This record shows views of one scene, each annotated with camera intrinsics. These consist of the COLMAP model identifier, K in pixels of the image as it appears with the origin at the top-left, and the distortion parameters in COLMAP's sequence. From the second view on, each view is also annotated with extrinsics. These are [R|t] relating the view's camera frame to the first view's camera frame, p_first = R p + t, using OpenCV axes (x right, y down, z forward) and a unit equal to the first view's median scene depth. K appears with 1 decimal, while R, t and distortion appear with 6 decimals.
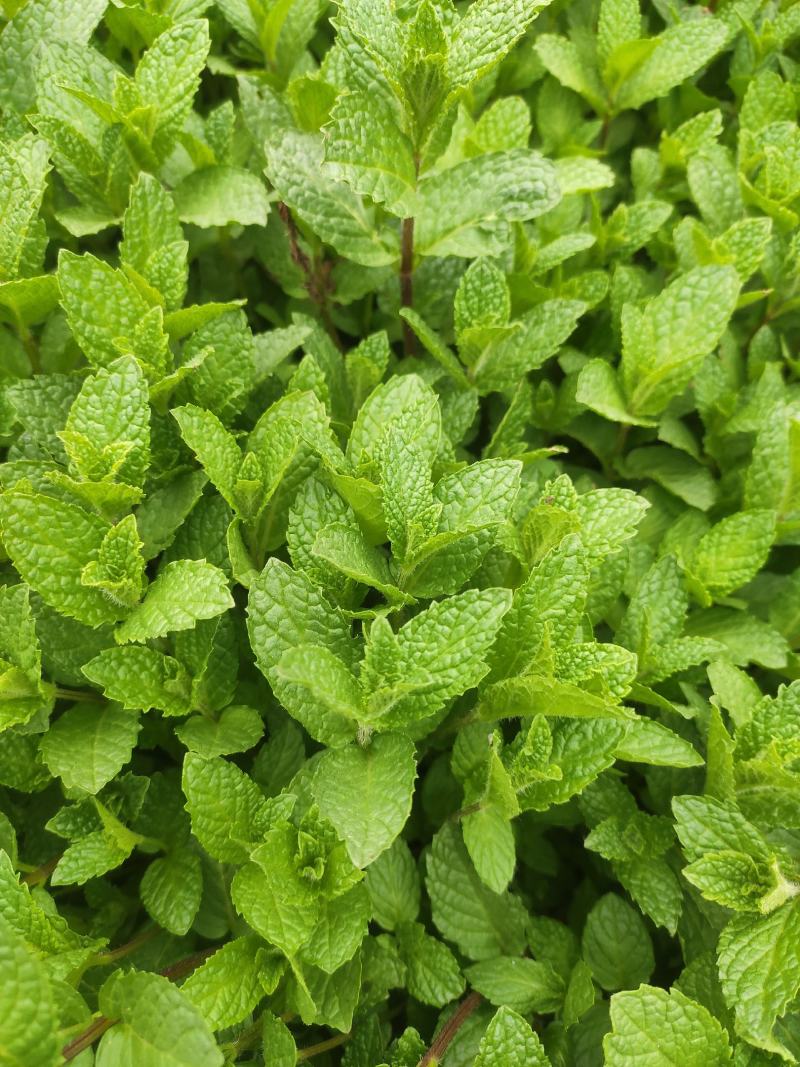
lens RADIAL K [[749.7, 0, 400.0], [0, 749.7, 533.5], [0, 0, 1]] dist [0.001480, -0.024199]
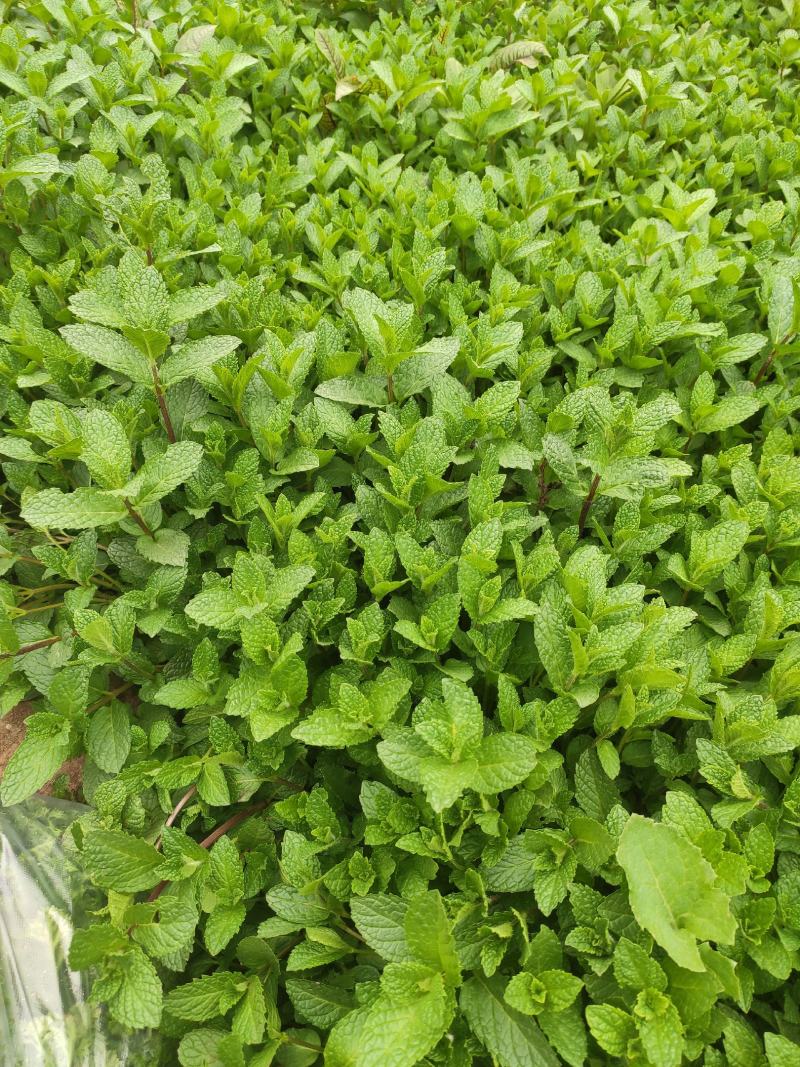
lens RADIAL K [[785.0, 0, 397.2], [0, 785.0, 552.6], [0, 0, 1]] dist [0.043772, -0.061579]
pose [[0.984691, 0.165121, -0.055838, -0.382109], [-0.173450, 0.959942, -0.220058, 0.380339], [0.017265, 0.226375, 0.973887, -1.151495]]
